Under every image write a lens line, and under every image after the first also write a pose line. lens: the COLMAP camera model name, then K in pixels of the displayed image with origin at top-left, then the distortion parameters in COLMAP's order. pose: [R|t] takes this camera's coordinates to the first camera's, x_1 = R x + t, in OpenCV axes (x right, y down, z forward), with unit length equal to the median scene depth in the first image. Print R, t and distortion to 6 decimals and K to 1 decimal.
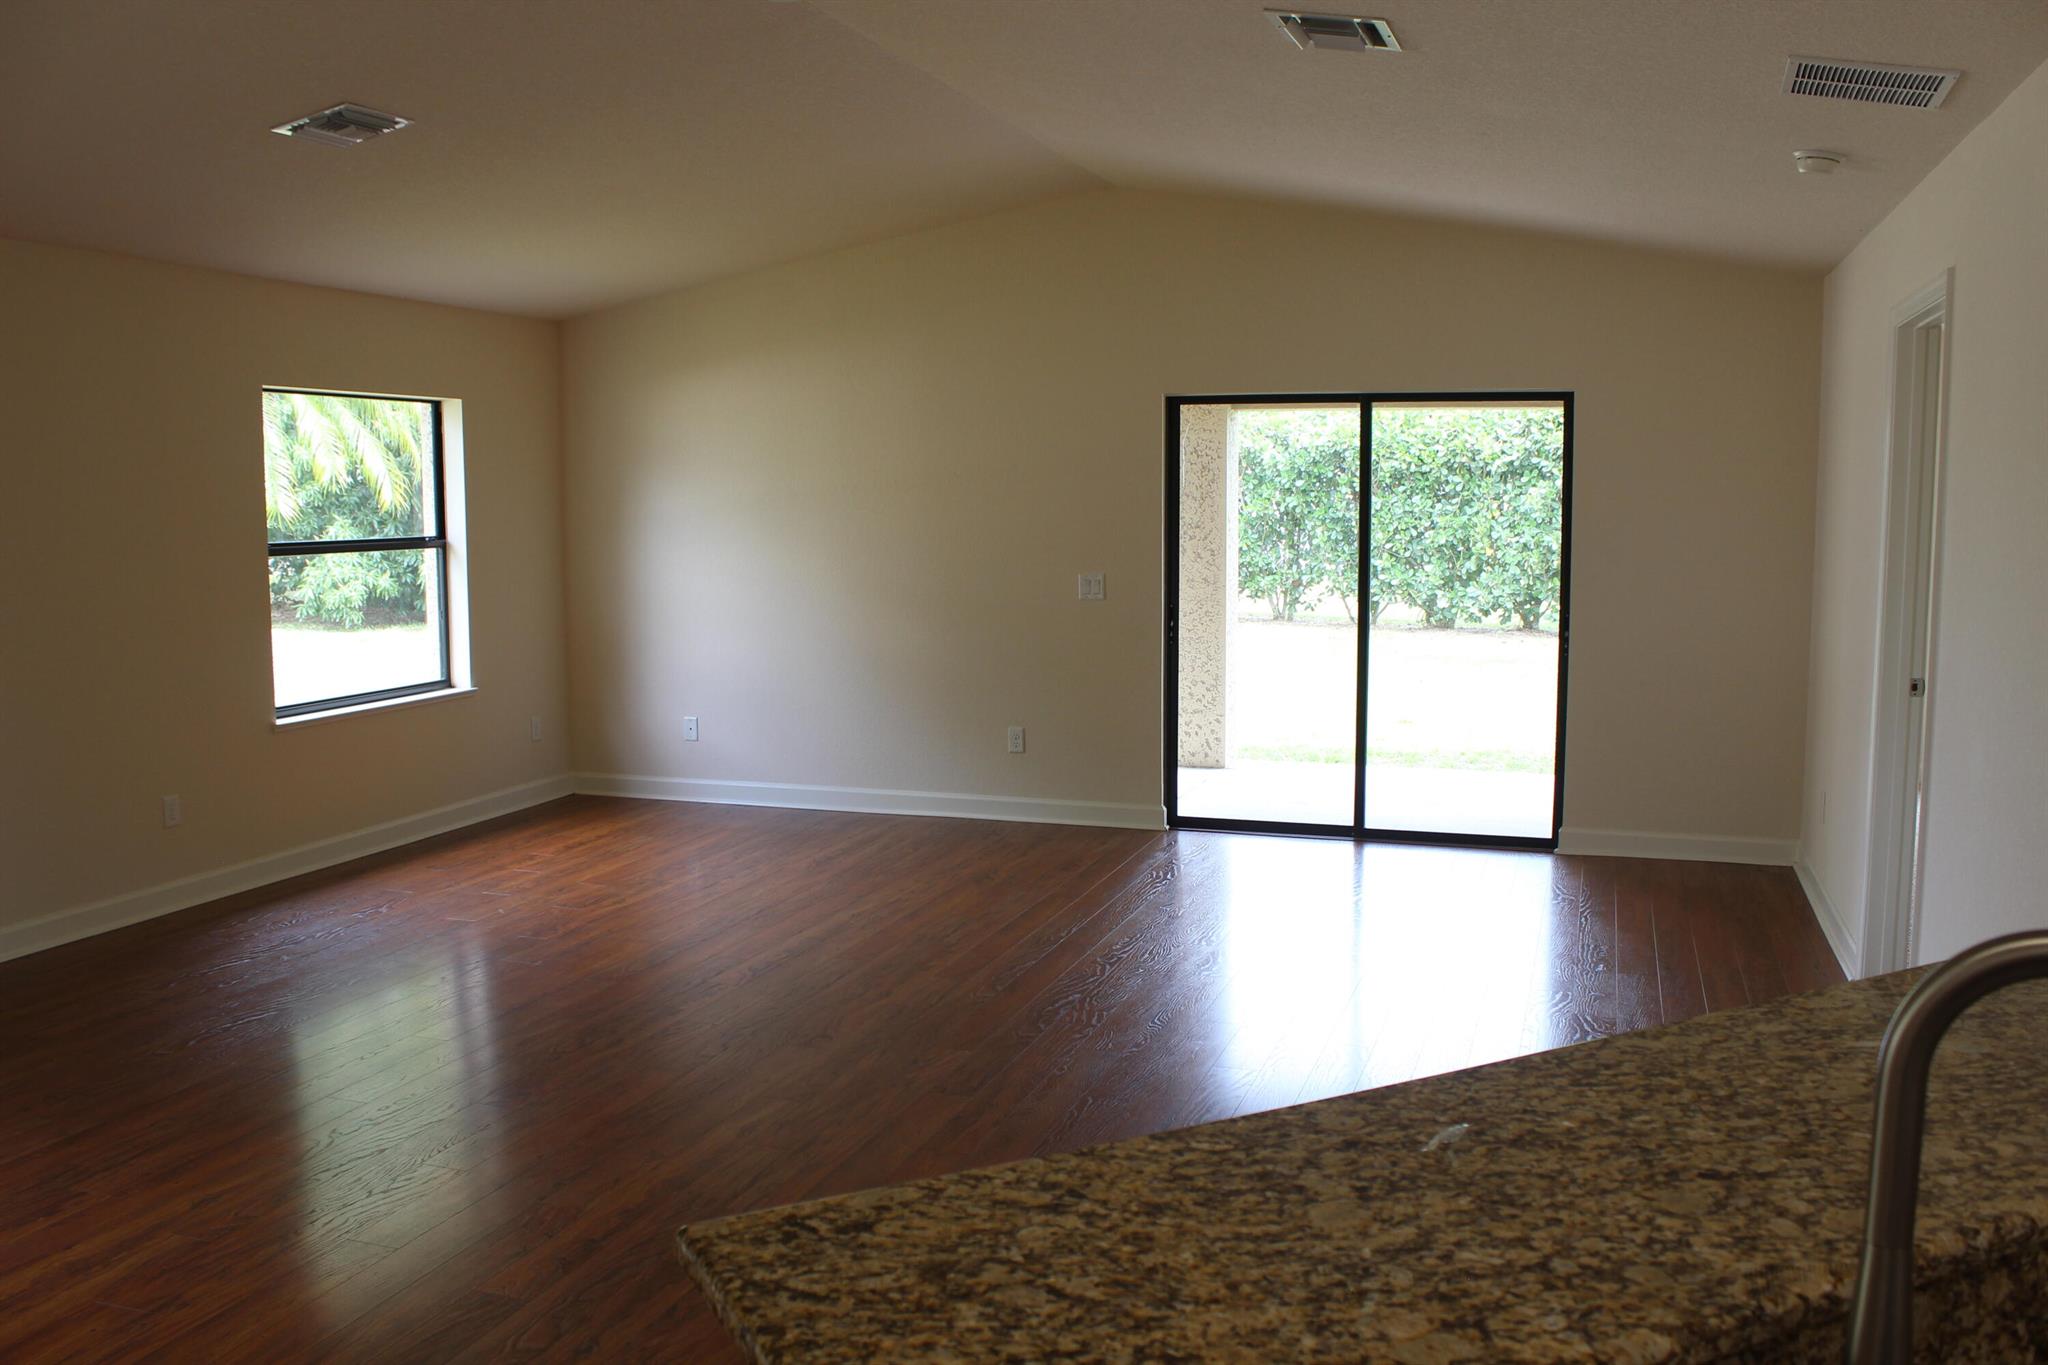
lens RADIAL K [[1740.9, 0, 1025.2], [0, 1740.9, 685.6], [0, 0, 1]] dist [-0.111362, 0.004855]
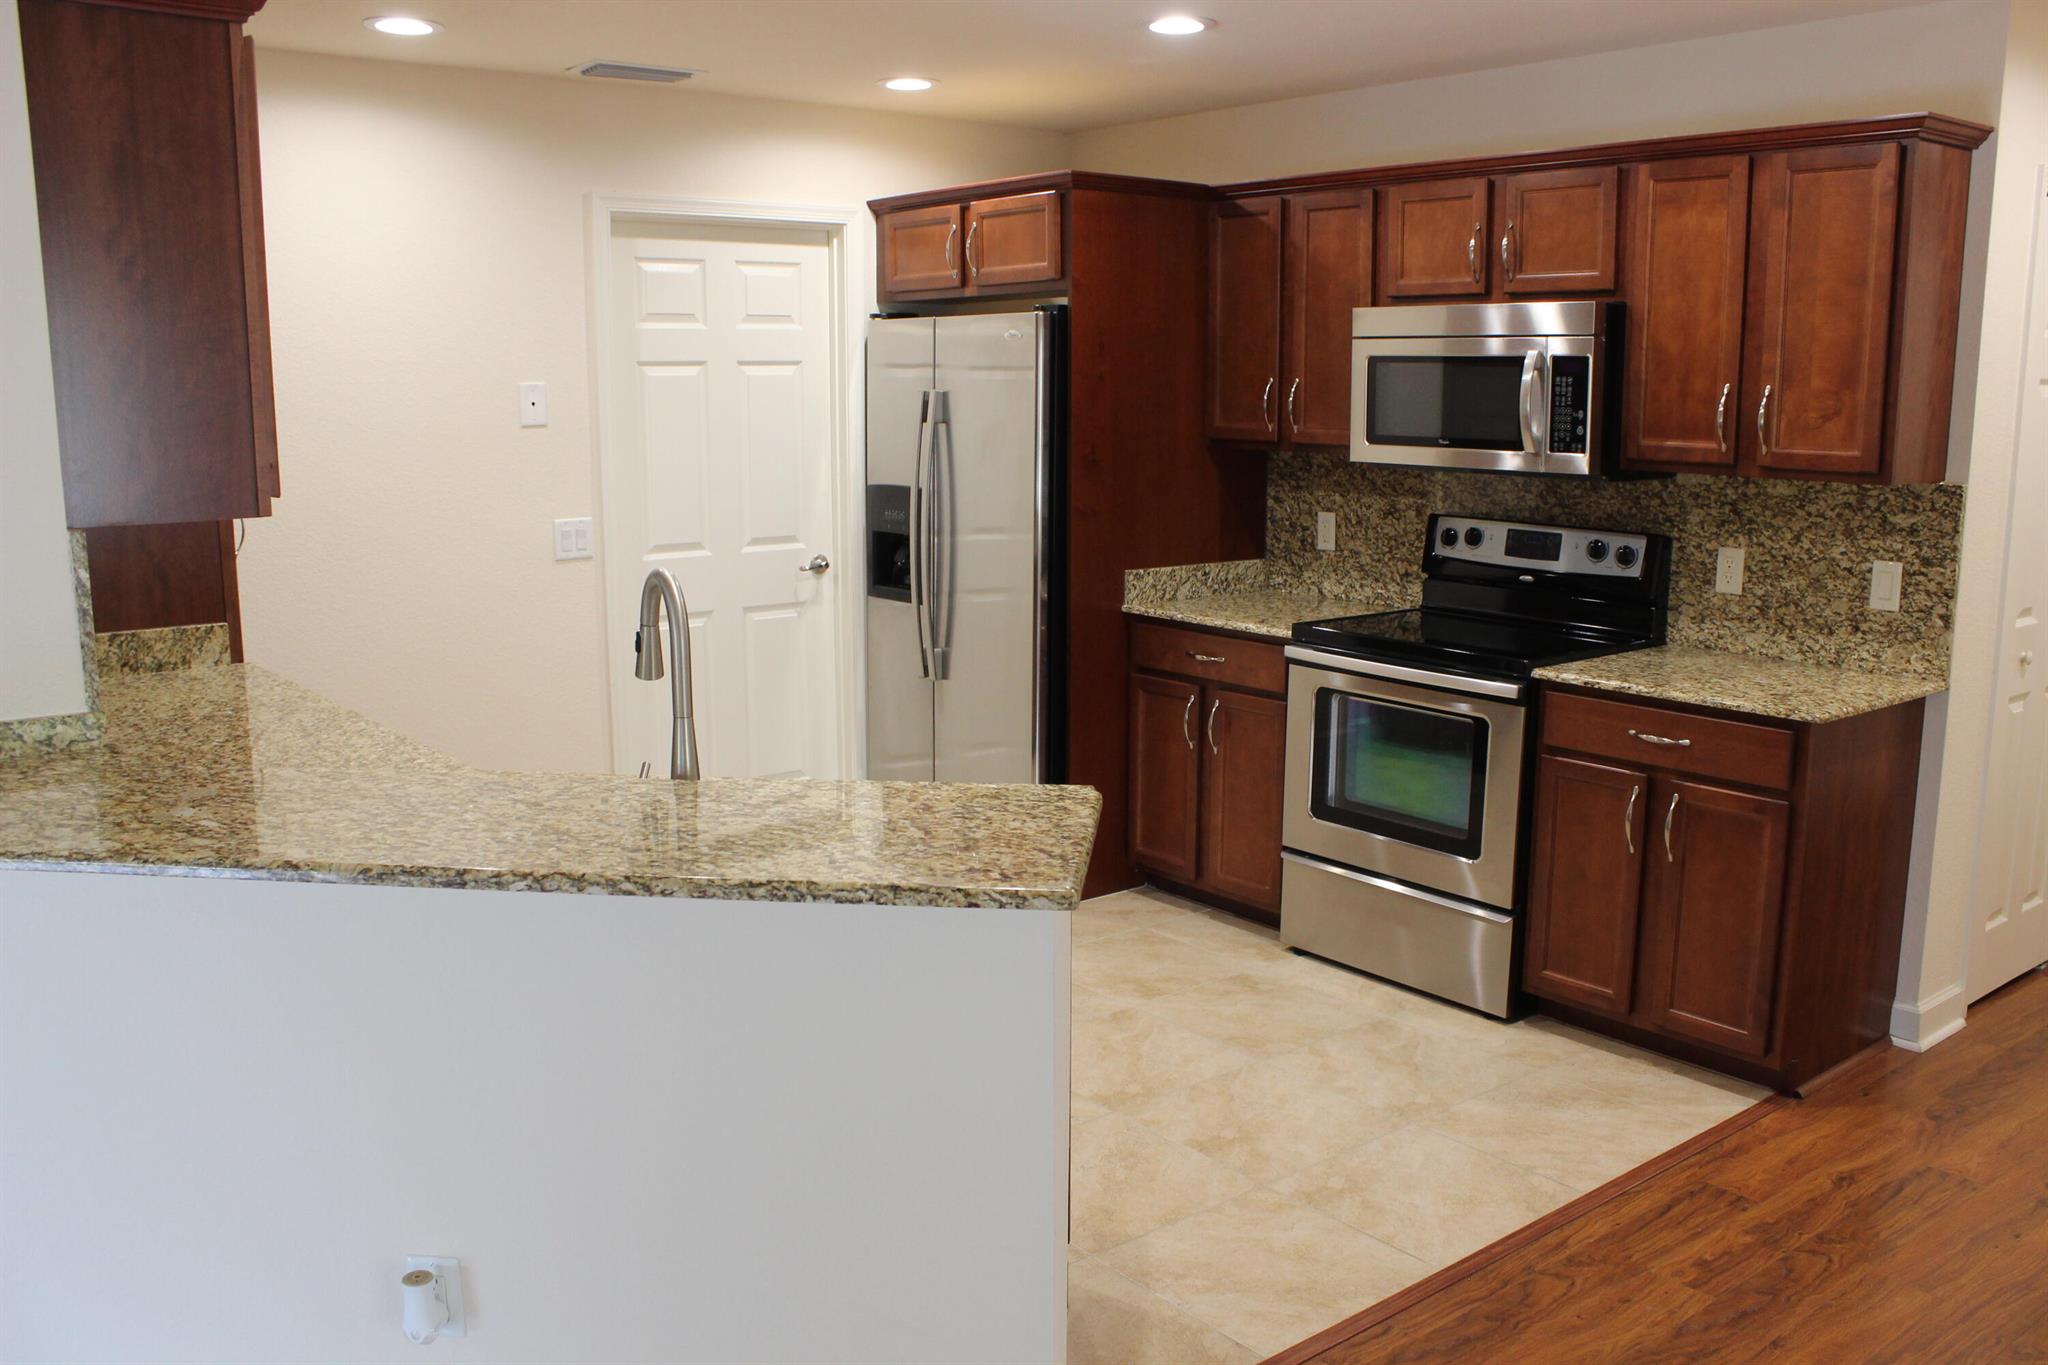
lens RADIAL K [[1740.9, 0, 1016.9], [0, 1740.9, 689.2], [0, 0, 1]] dist [-0.111362, 0.004855]
pose [[-0.845169, -0.088595, 0.527105, -0.954830], [0.064841, 0.961889, 0.265640, -0.265352], [-0.530551, 0.258689, -0.807215, 2.225849]]
